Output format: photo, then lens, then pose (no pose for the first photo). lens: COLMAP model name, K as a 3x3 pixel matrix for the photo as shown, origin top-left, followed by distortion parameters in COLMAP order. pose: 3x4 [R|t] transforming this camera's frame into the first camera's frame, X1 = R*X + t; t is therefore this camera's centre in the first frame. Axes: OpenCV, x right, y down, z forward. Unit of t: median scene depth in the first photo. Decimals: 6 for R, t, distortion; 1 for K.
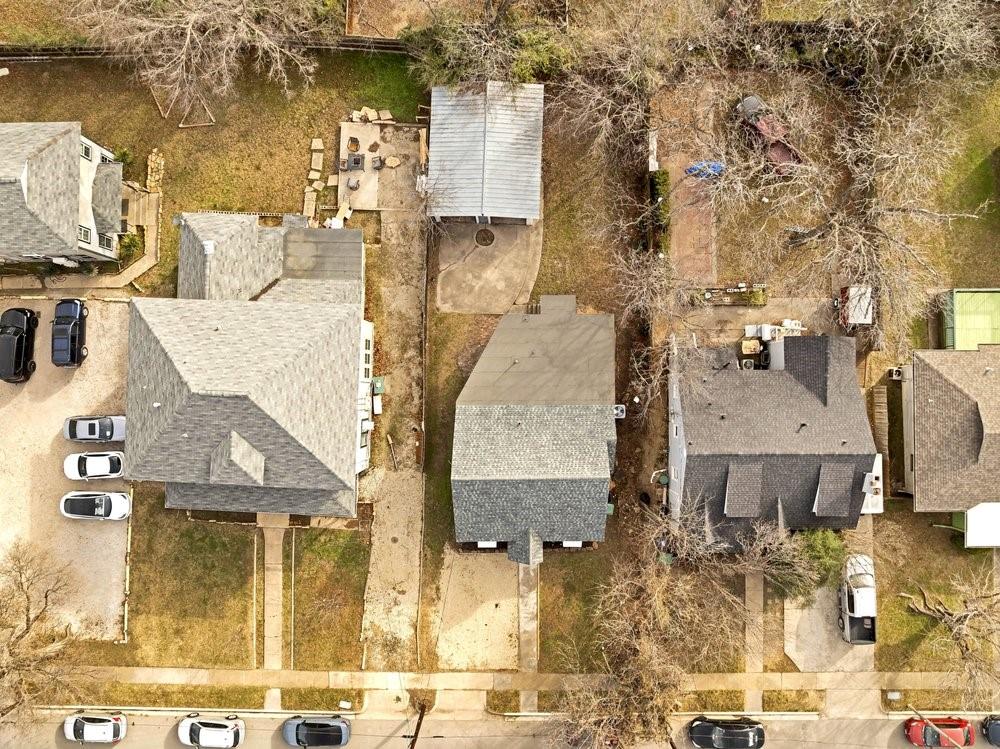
lens RADIAL K [[711.8, 0, 500.0], [0, 711.8, 374.5], [0, 0, 1]] dist [-0.036336, 0.005649]
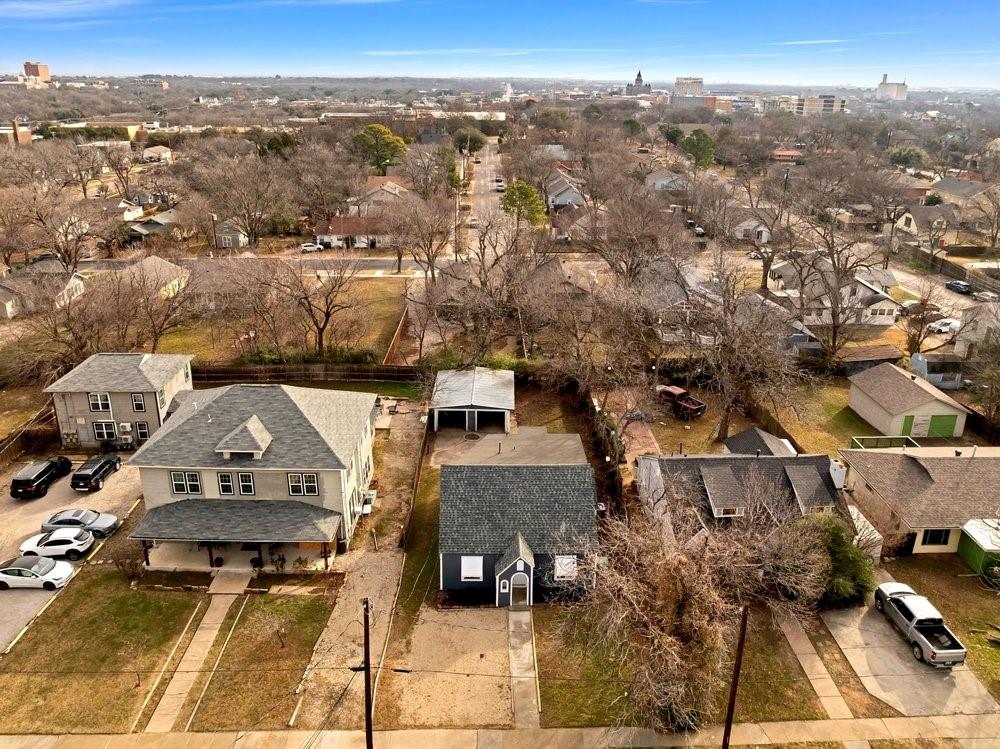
lens RADIAL K [[817.2, 0, 500.0], [0, 817.2, 374.5], [0, 0, 1]] dist [-0.036927, 0.012372]
pose [[0.999350, 0.017129, 0.031716, -0.018638], [0.024714, 0.314897, -0.948804, 1.083226], [-0.026239, 0.948971, 0.314269, 0.419831]]
